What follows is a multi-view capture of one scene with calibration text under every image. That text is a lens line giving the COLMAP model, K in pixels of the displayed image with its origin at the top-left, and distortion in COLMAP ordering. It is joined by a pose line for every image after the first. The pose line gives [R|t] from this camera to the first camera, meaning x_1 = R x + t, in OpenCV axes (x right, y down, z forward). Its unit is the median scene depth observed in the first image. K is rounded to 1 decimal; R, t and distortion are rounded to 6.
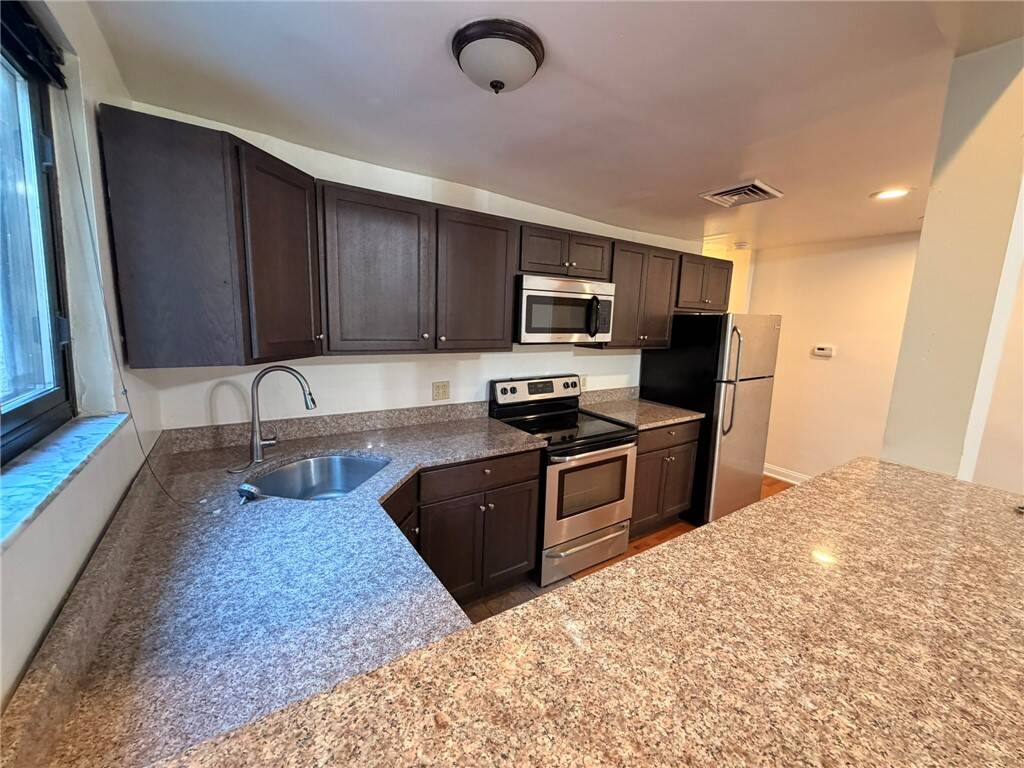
lens RADIAL K [[410.4, 0, 510.0], [0, 410.4, 386.0], [0, 0, 1]] dist [-0.001151, -0.000099]
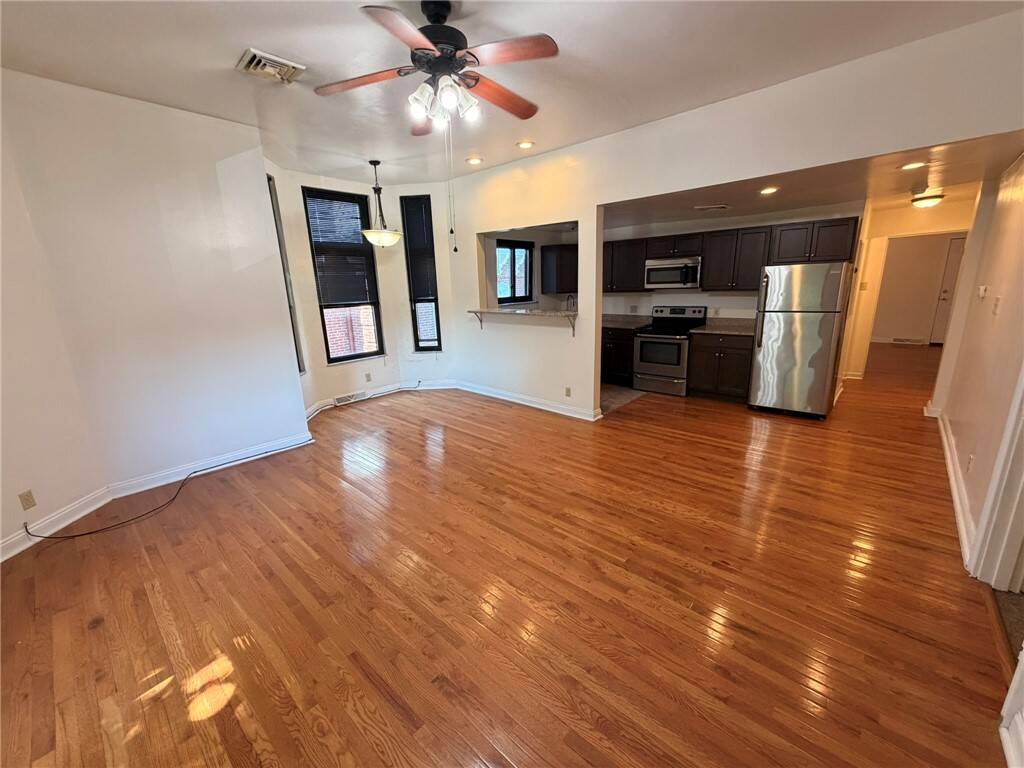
lens RADIAL K [[410.4, 0, 509.5], [0, 410.4, 388.0], [0, 0, 1]] dist [-0.001151, -0.000099]
pose [[0.238841, 0.201299, -0.949965, 2.036207], [-0.117049, 0.977113, 0.177623, 0.119975], [0.963978, 0.068768, 0.256936, -0.322536]]
